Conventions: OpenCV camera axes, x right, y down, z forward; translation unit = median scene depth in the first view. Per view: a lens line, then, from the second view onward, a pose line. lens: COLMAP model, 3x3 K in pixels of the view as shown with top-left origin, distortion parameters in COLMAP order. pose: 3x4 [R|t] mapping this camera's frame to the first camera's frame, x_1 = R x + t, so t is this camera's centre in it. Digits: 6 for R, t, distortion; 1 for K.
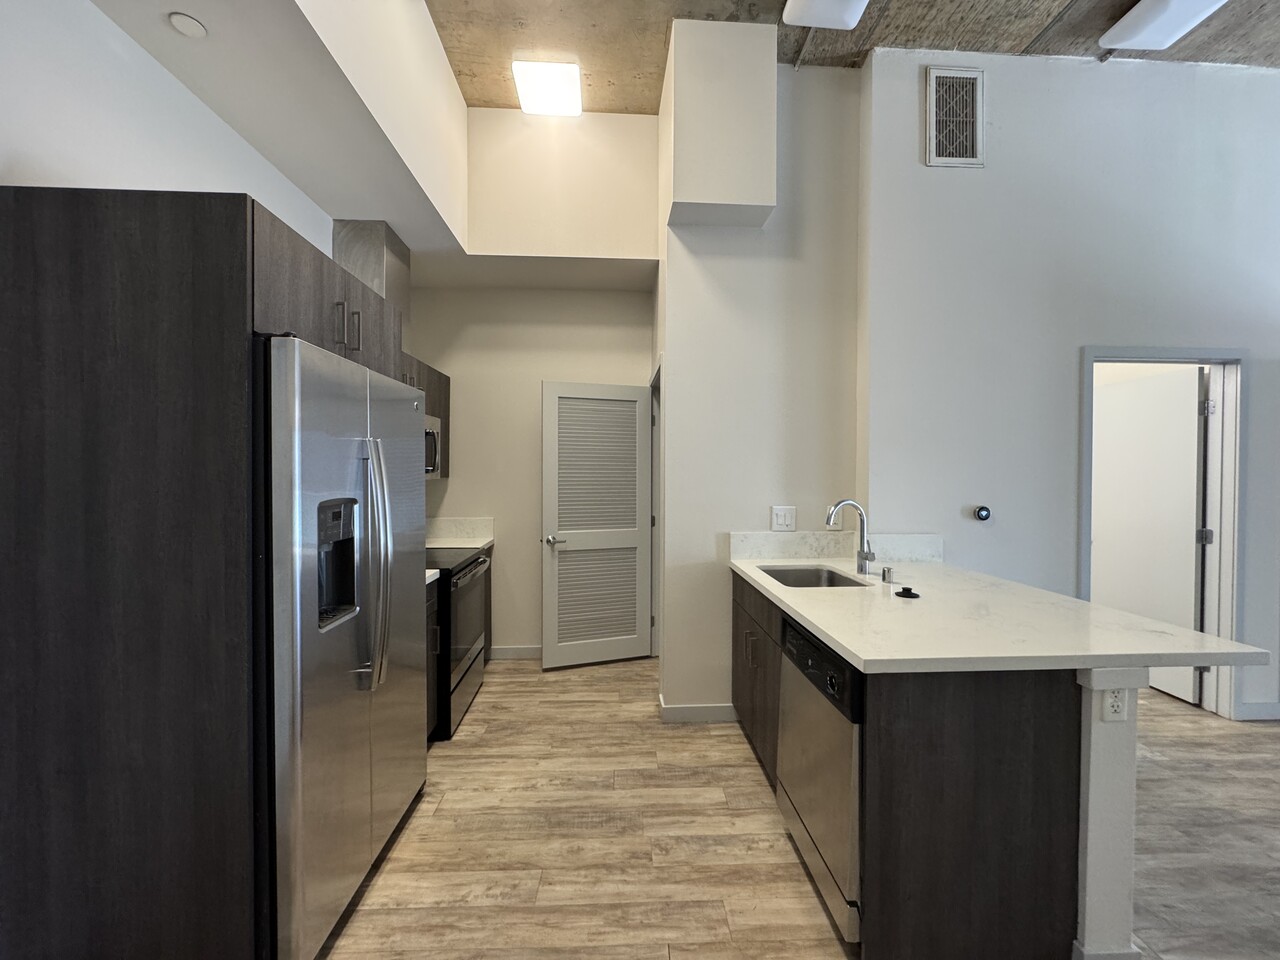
lens RADIAL K [[513.5, 0, 640.9], [0, 513.5, 484.0], [0, 0, 1]] dist [-0.001526, -0.000099]
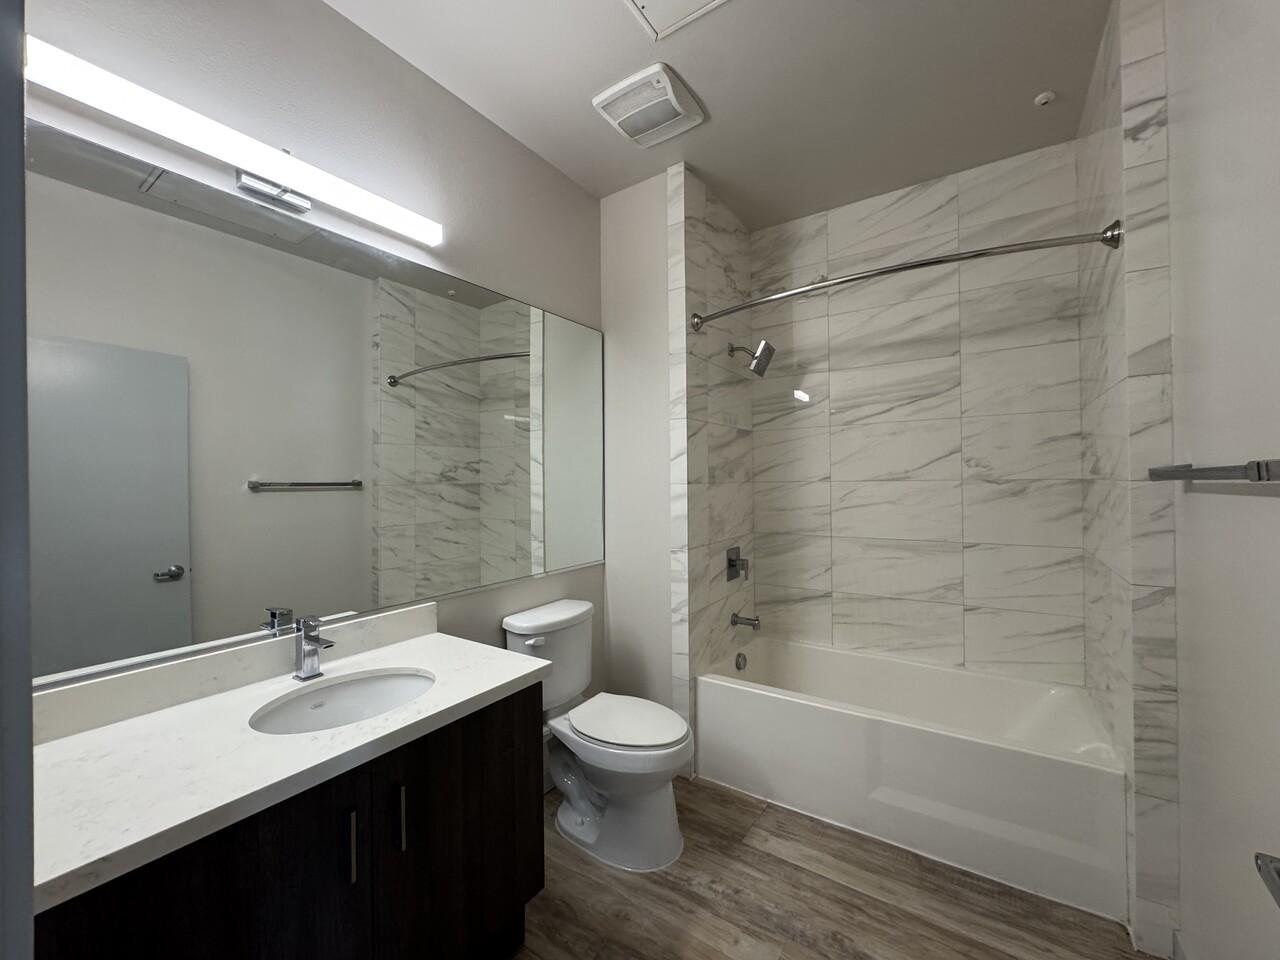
lens RADIAL K [[513.5, 0, 637.4], [0, 513.5, 481.6], [0, 0, 1]] dist [-0.001526, -0.000099]
pose [[0.803993, -0.009993, -0.594554, 1.326146], [0.007966, 0.999950, -0.006034, -0.022350], [0.594585, 0.000115, 0.804033, 0.597149]]
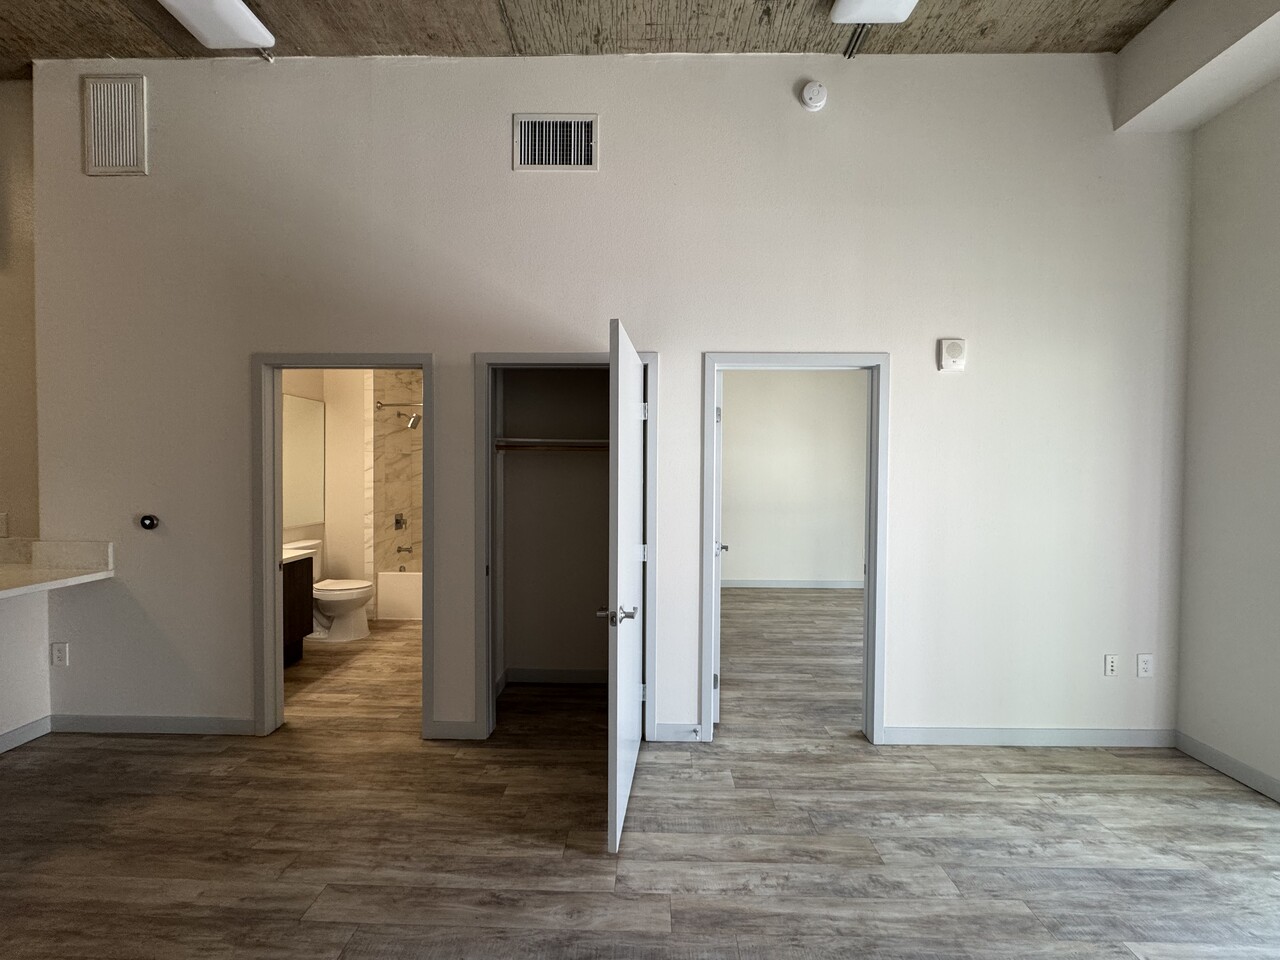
lens RADIAL K [[513.5, 0, 635.8], [0, 513.5, 478.8], [0, 0, 1]] dist [-0.001526, -0.000099]
pose [[0.997696, 0.005844, -0.067584, 1.645279], [-0.005170, 0.999935, 0.010149, -0.041310], [0.067639, -0.009776, 0.997662, 0.064947]]
